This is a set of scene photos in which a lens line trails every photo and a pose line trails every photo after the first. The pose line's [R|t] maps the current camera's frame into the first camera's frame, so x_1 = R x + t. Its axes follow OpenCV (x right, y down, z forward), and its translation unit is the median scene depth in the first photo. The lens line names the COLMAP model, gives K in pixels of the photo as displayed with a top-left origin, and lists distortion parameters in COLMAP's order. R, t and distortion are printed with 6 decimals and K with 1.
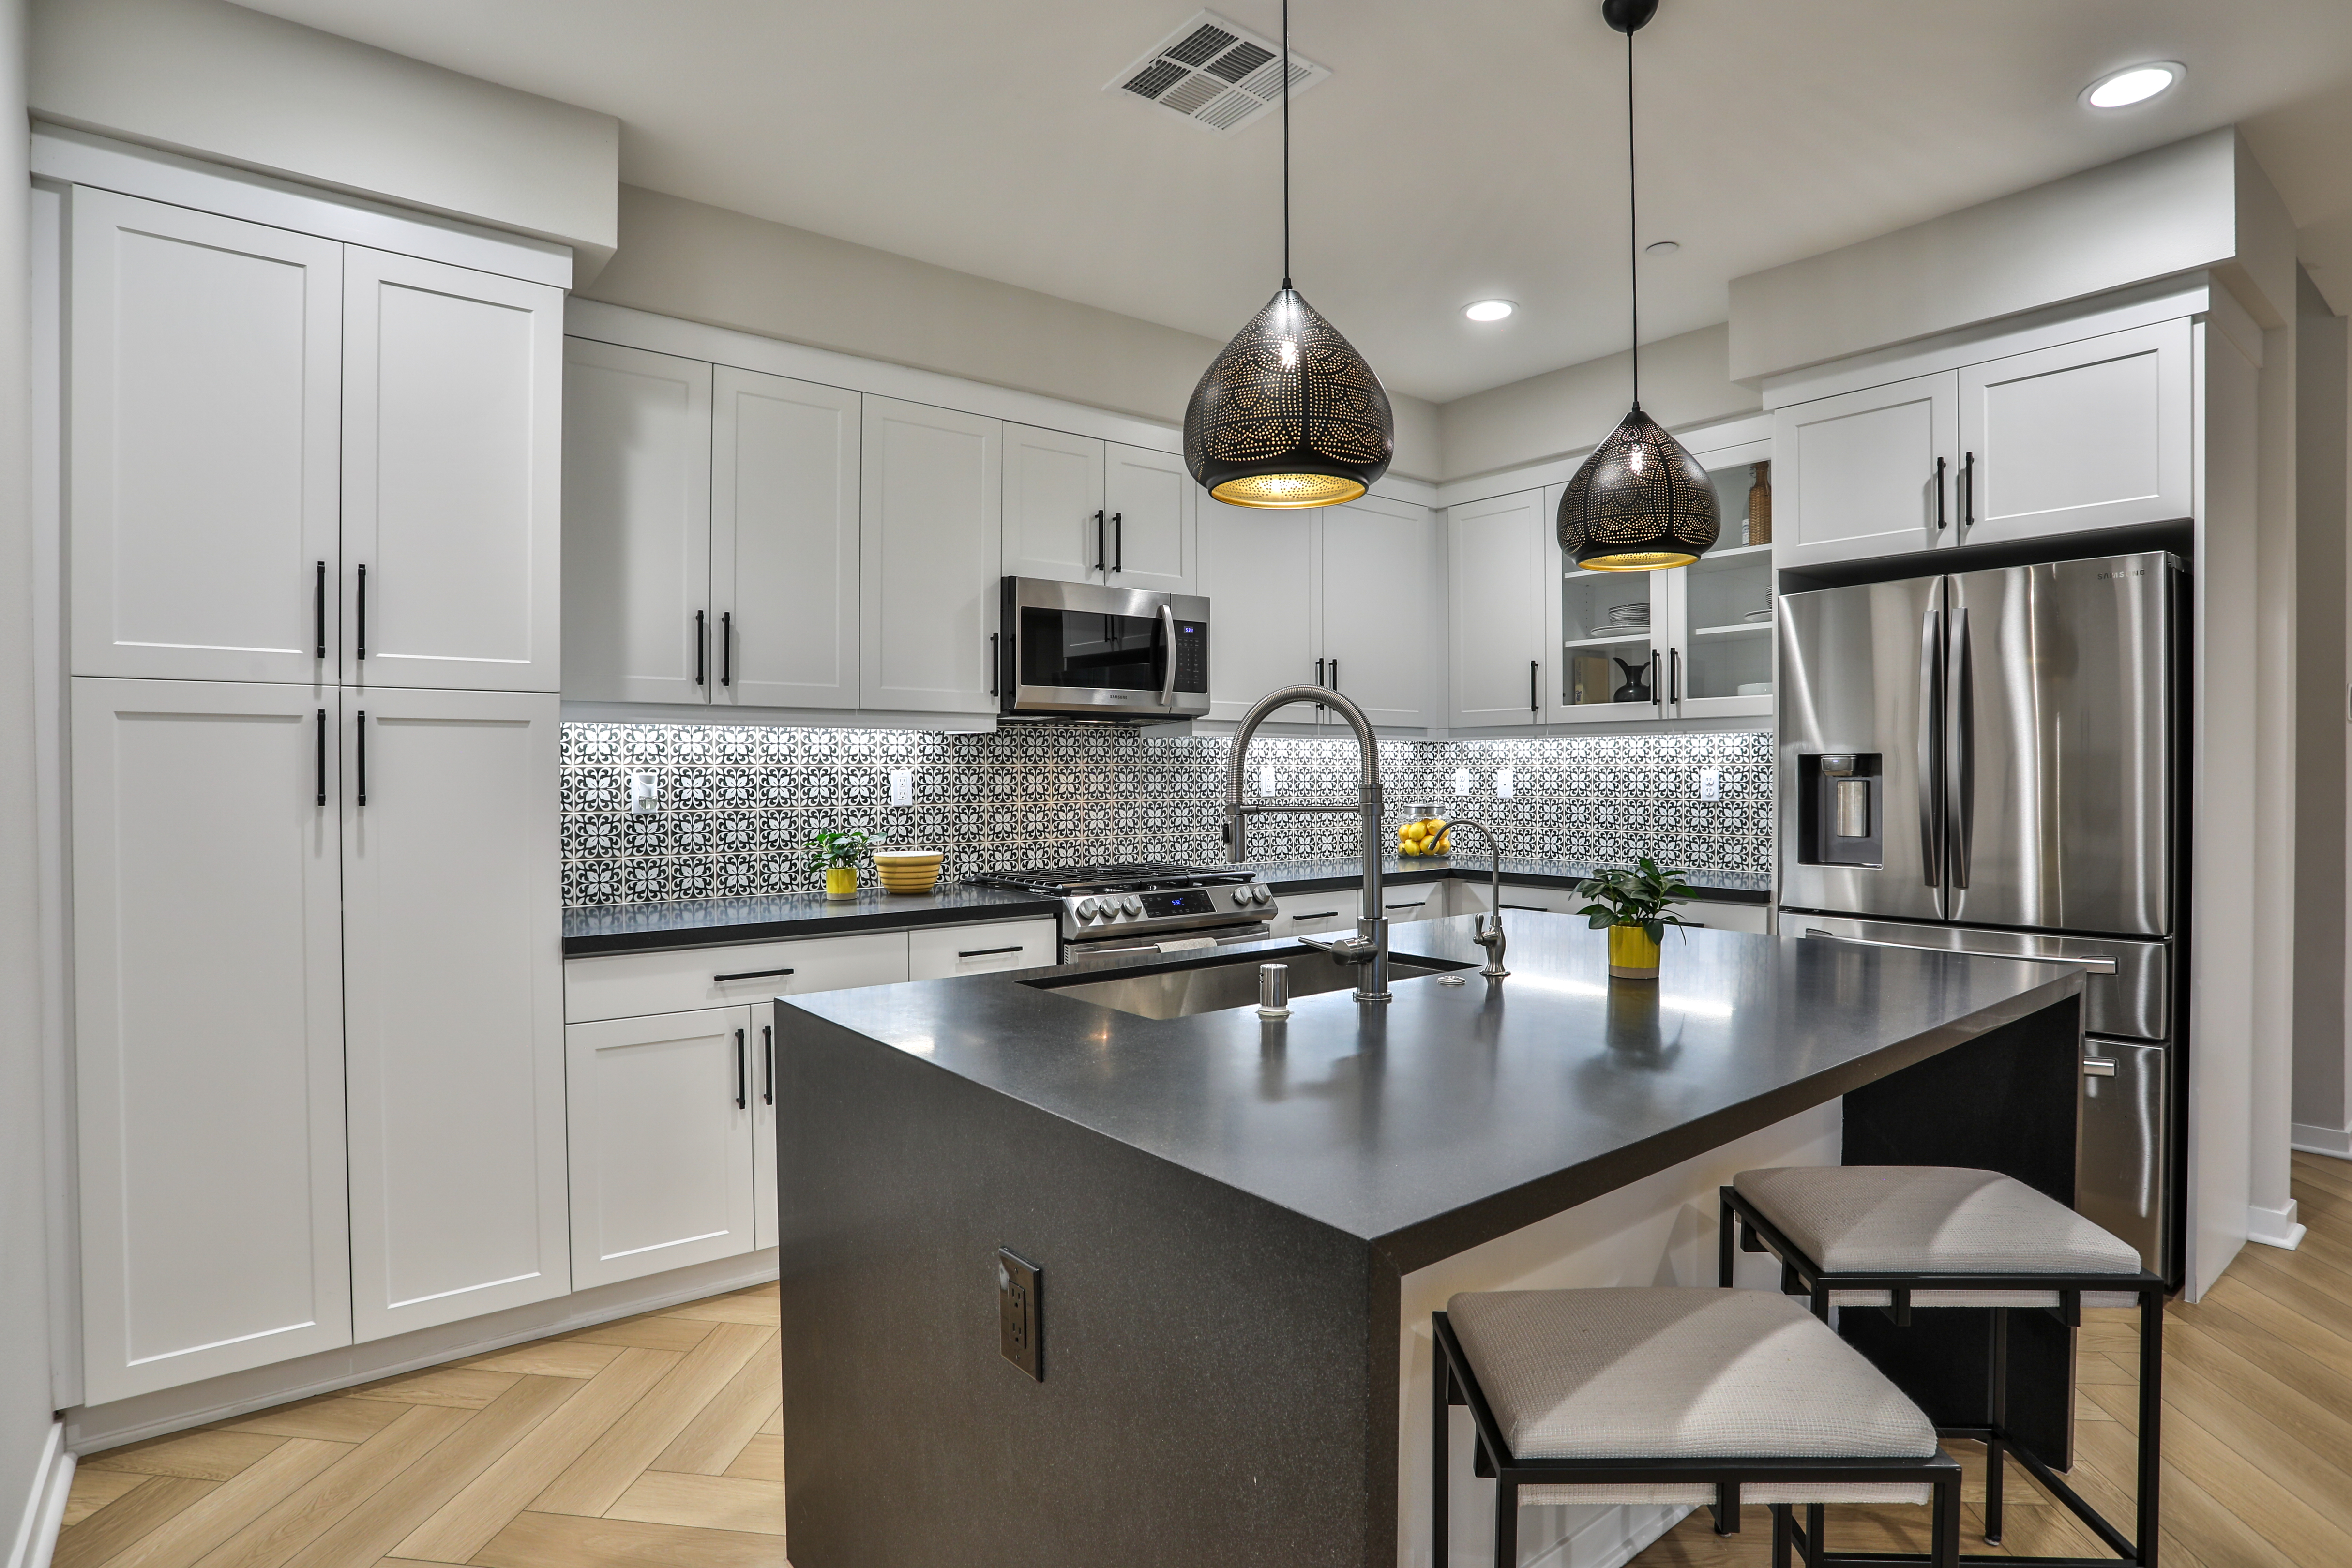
lens RADIAL K [[1213.5, 0, 1152.8], [0, 1213.5, 779.6], [0, 0, 1]] dist [-0.078085, 0.032676]
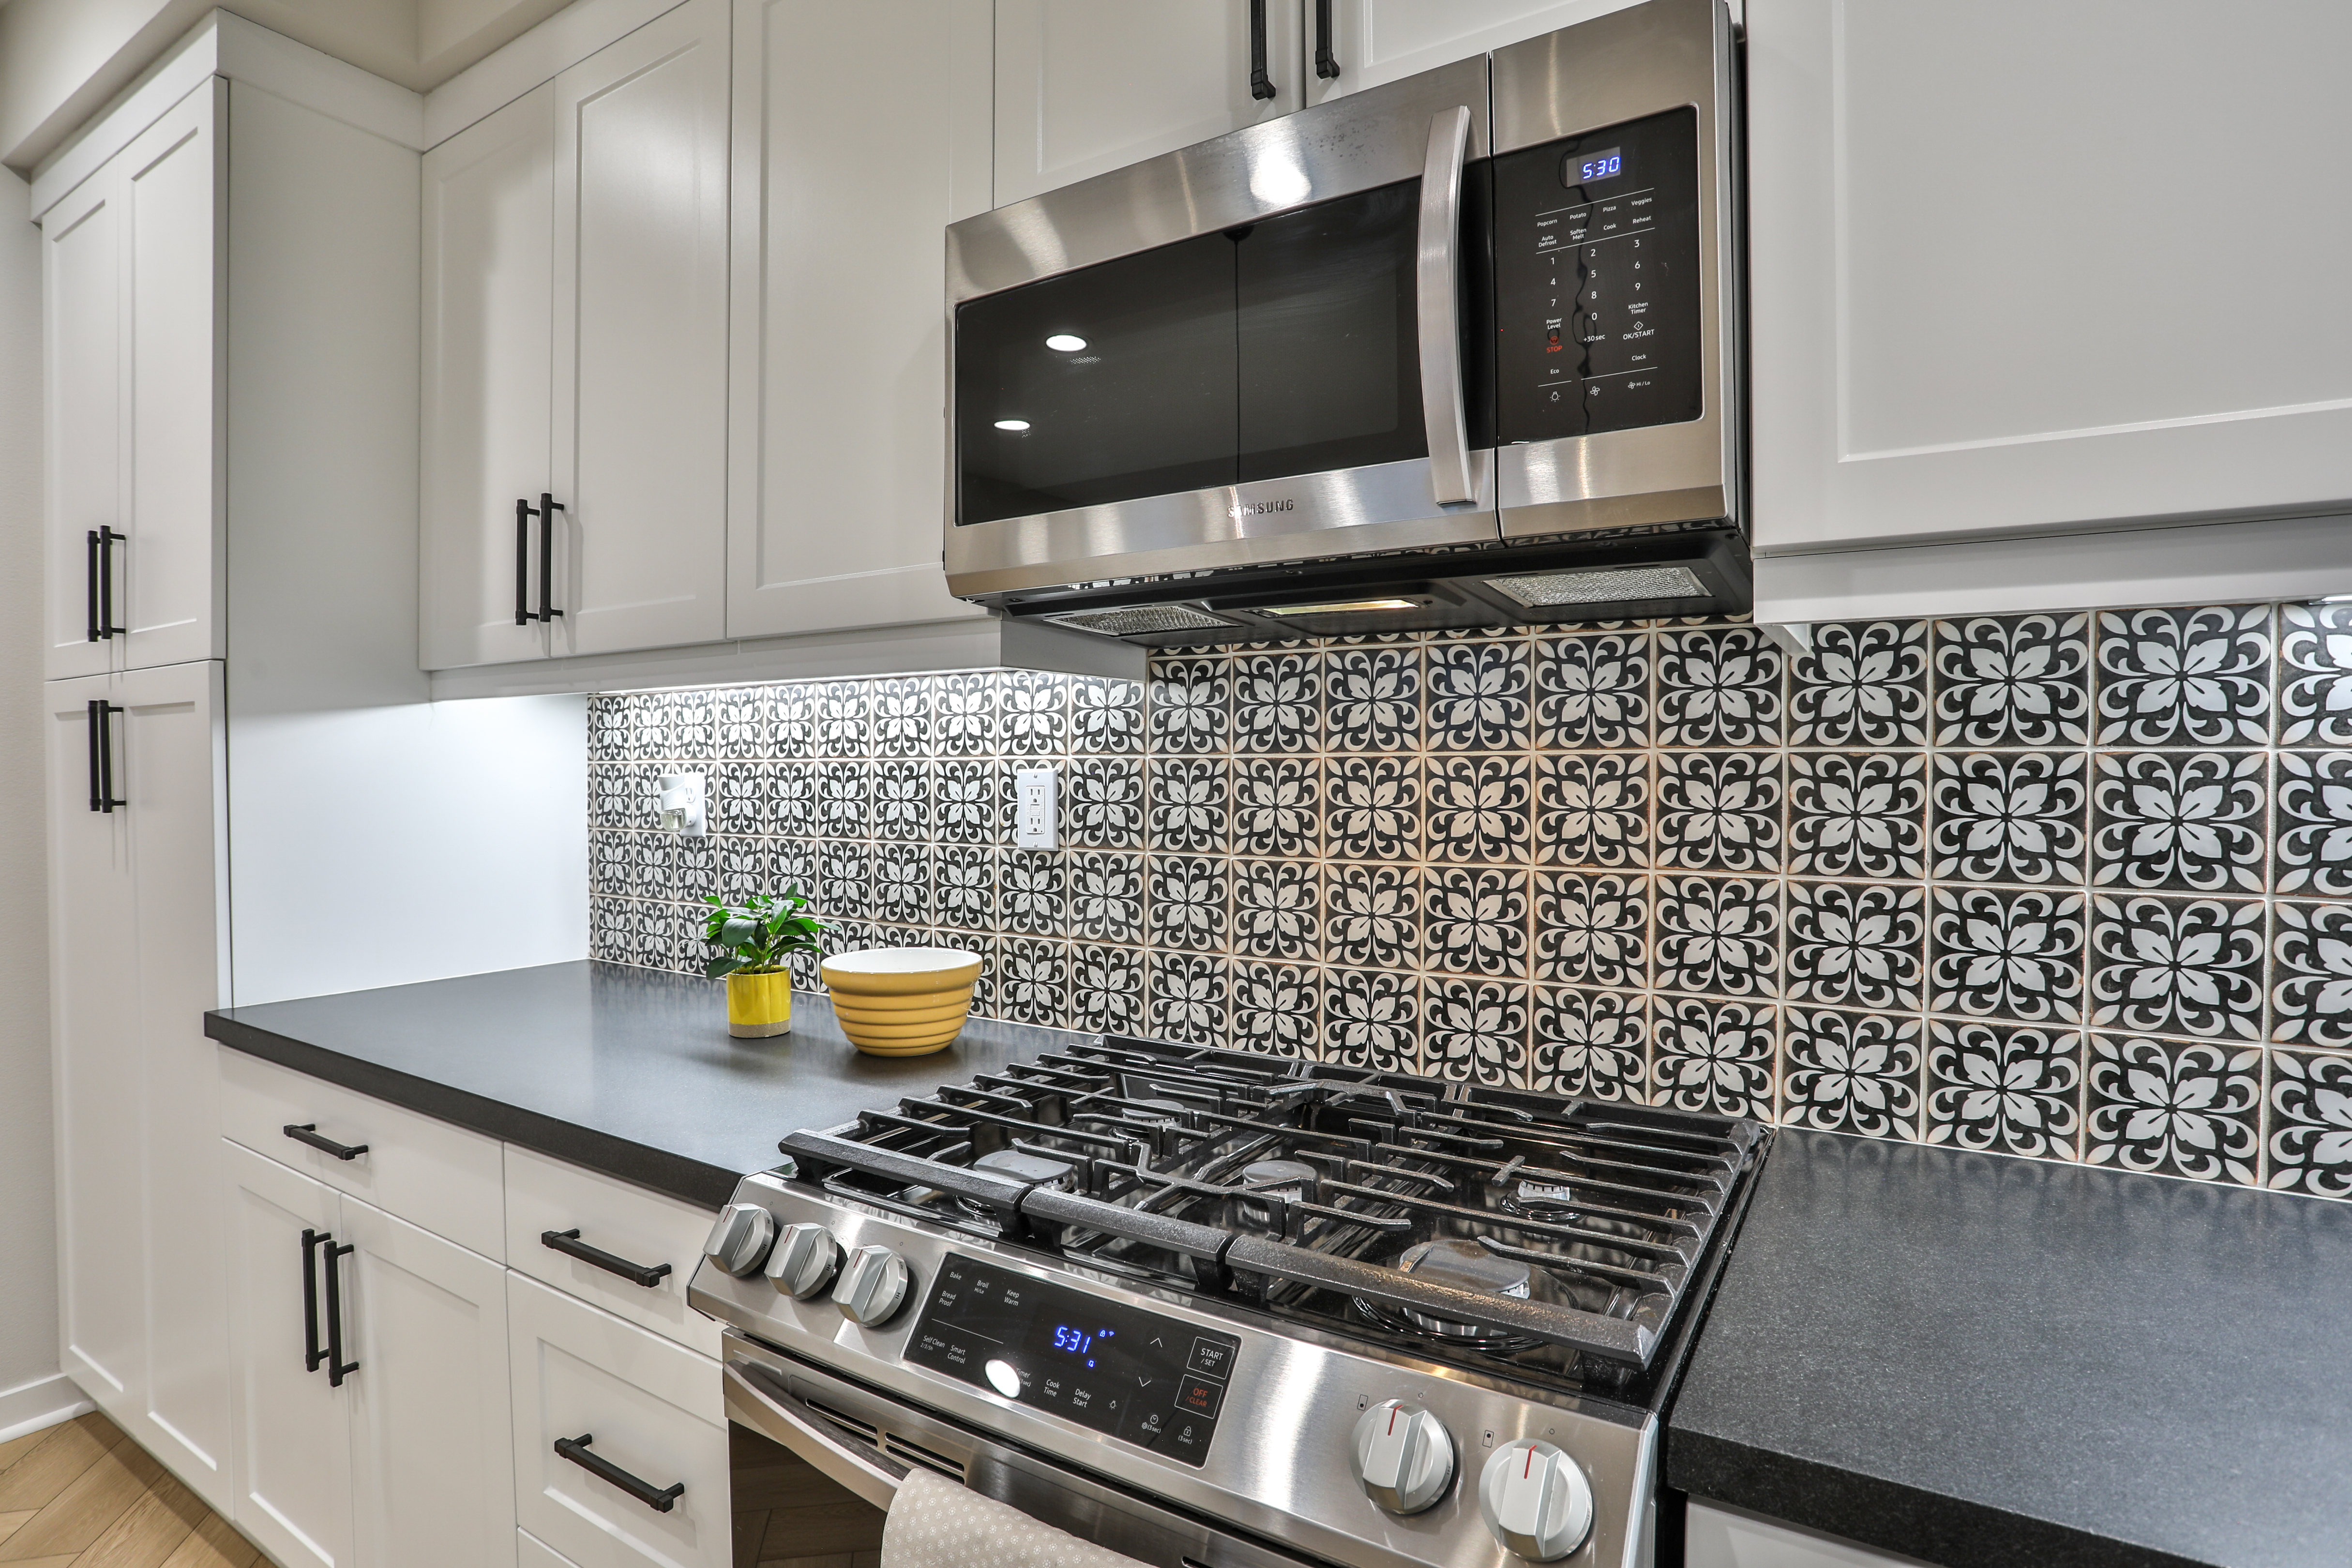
lens RADIAL K [[1213.5, 0, 1163.7], [0, 1213.5, 777.1], [0, 0, 1]] dist [-0.078085, 0.032676]
pose [[0.338642, 0.016143, -0.940777, 0.237601], [-0.000506, 0.999856, 0.016974, -0.012779], [0.940915, -0.005272, 0.338601, 0.933079]]
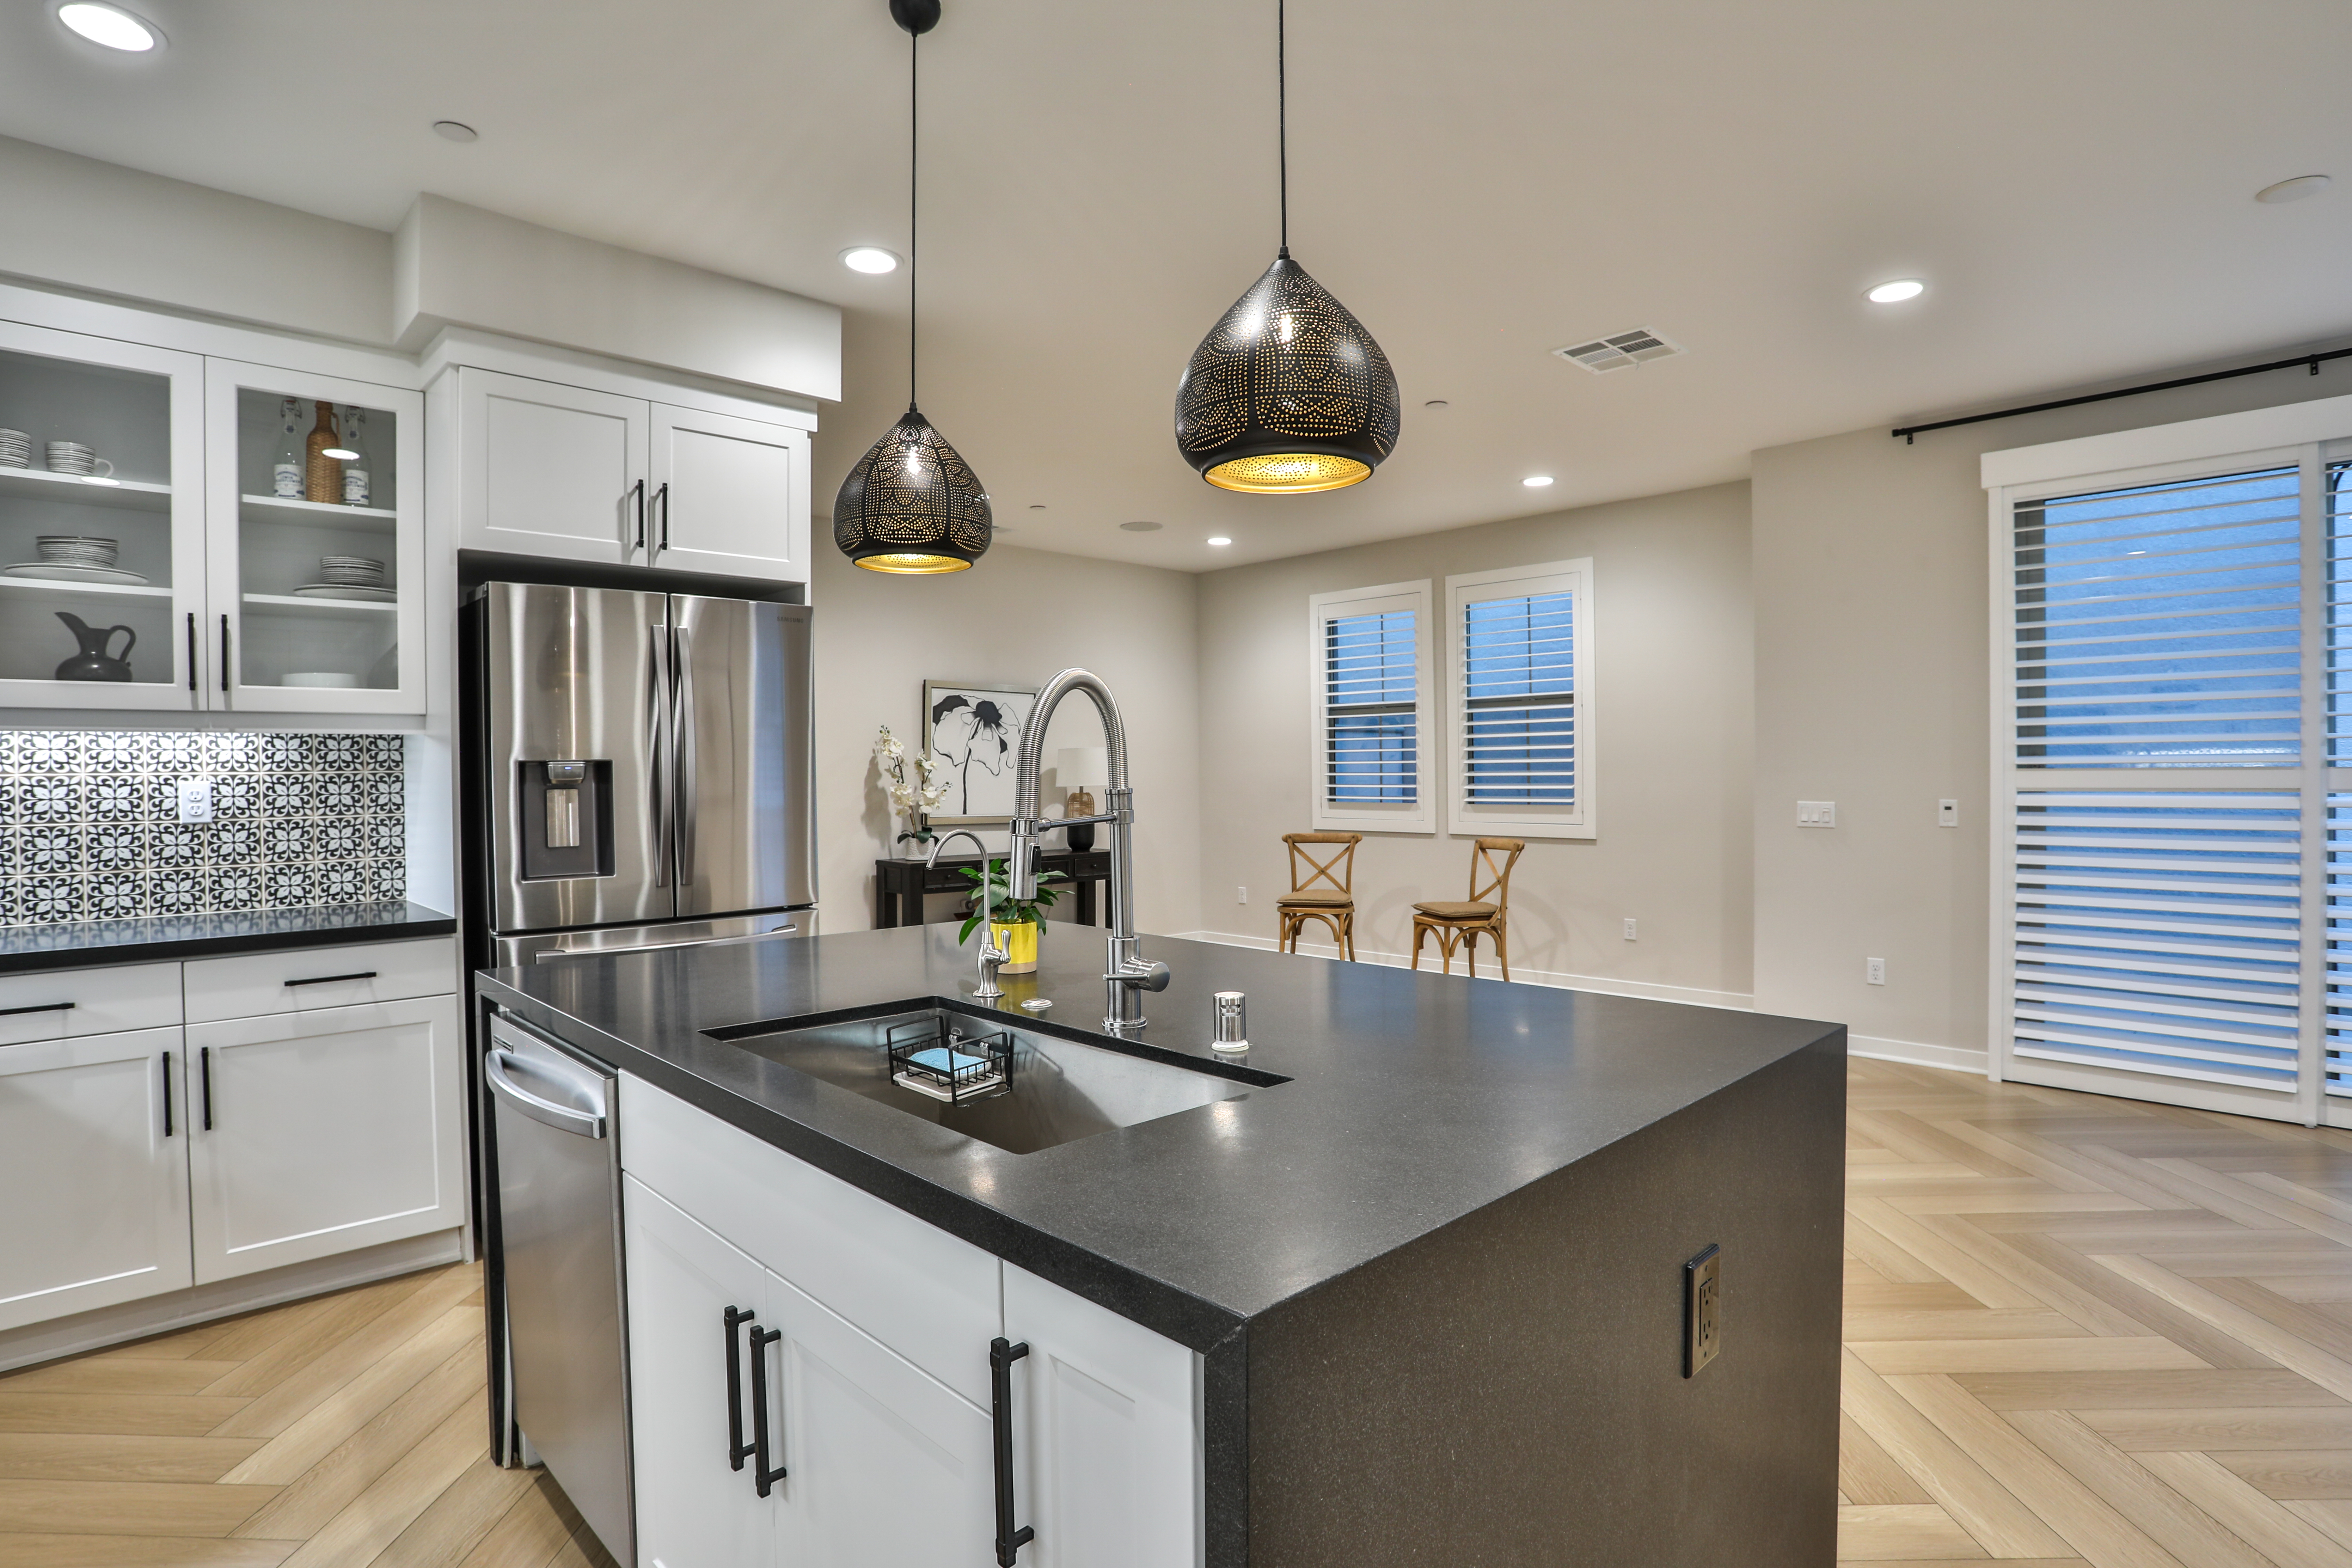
lens RADIAL K [[1213.5, 0, 1160.2], [0, 1213.5, 784.1], [0, 0, 1]] dist [-0.078085, 0.032676]
pose [[-0.104245, -0.008312, 0.994517, -0.380043], [0.016562, 0.999812, 0.010092, -0.003907], [-0.994414, 0.017523, -0.104088, 0.559704]]
